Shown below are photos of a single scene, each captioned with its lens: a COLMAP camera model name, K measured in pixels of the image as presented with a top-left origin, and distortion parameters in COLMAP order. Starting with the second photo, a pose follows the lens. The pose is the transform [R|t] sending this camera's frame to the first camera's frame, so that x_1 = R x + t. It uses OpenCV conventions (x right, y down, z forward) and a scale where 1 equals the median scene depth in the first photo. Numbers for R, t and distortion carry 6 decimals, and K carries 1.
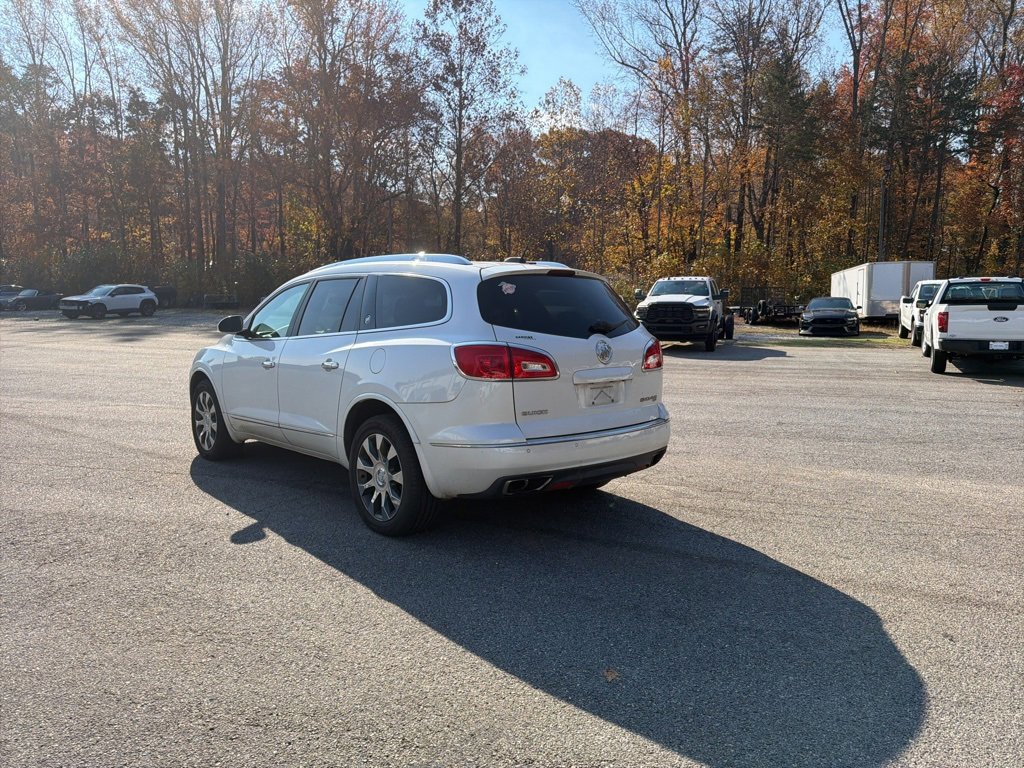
lens RADIAL K [[722.2, 0, 522.5], [0, 722.2, 384.2], [0, 0, 1]] dist [0.035192, -0.048606]
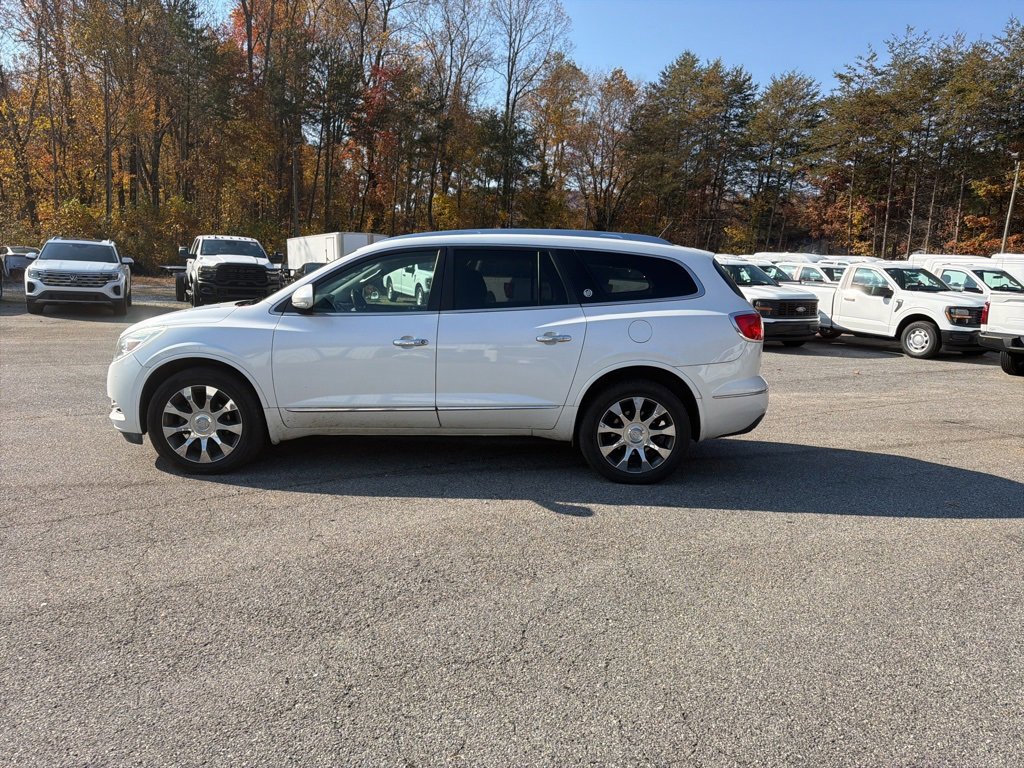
lens RADIAL K [[722.2, 0, 513.6], [0, 722.2, 391.3], [0, 0, 1]] dist [0.035192, -0.048606]
pose [[0.674704, -0.095381, 0.731900, -0.222195], [0.049370, 0.995226, 0.084186, -0.008434], [-0.736435, -0.020667, 0.676192, 0.074533]]
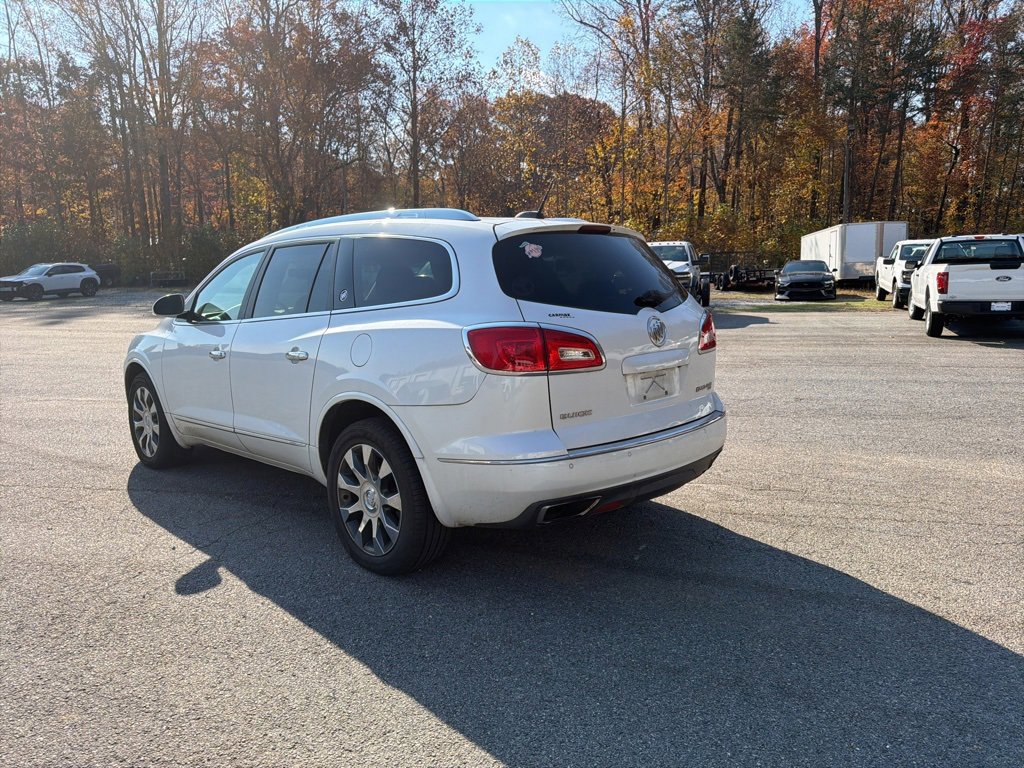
lens RADIAL K [[722.2, 0, 519.6], [0, 722.2, 389.4], [0, 0, 1]] dist [0.035192, -0.048606]
pose [[0.998376, -0.030043, 0.048396, -0.013647], [0.027732, 0.998475, 0.047740, -0.004332], [-0.049757, -0.046321, 0.997687, 0.043408]]
